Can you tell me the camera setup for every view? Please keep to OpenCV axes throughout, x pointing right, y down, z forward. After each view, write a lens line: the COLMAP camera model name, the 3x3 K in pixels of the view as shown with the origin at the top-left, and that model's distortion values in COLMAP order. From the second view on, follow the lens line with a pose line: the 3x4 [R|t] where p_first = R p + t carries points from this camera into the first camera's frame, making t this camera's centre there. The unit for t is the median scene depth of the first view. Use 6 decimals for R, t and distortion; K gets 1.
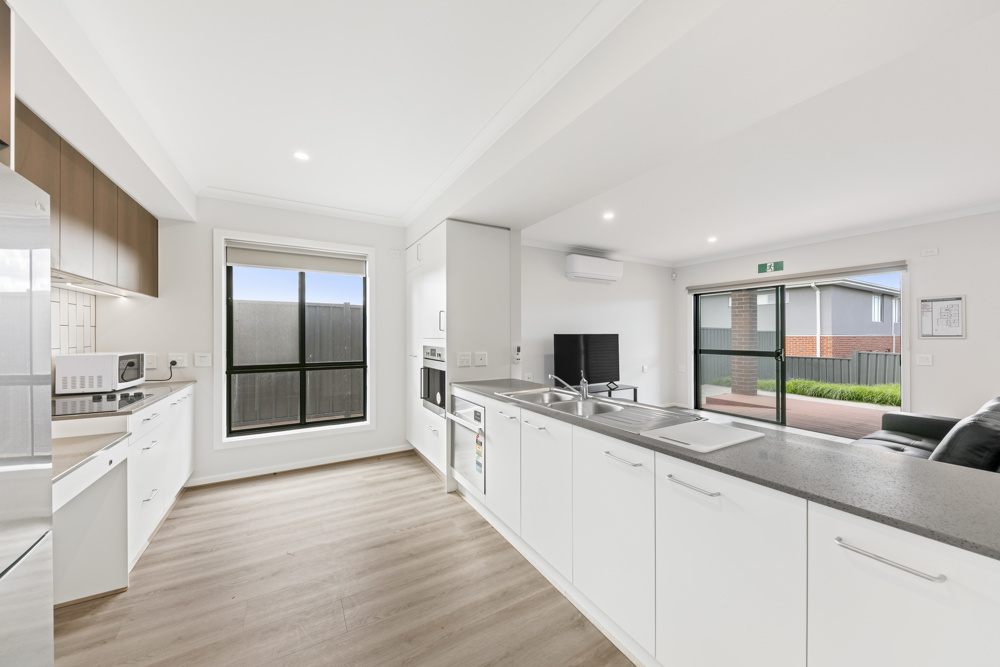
lens RADIAL K [[354.4, 0, 494.2], [0, 354.4, 334.1], [0, 0, 1]] dist [0.001855, 0.000052]
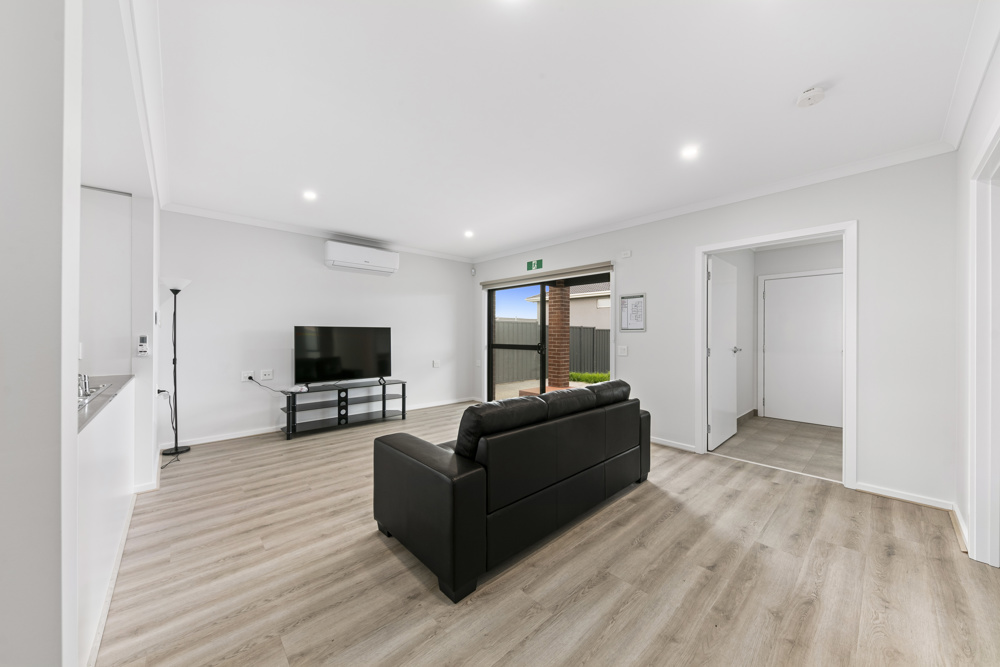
lens RADIAL K [[354.4, 0, 494.2], [0, 354.4, 334.1], [0, 0, 1]] dist [0.001855, 0.000052]
pose [[0.976199, 0.003930, 0.216839, 0.568829], [-0.004484, 0.999988, 0.002065, 0.019890], [-0.216829, -0.002988, 0.976205, -0.000942]]
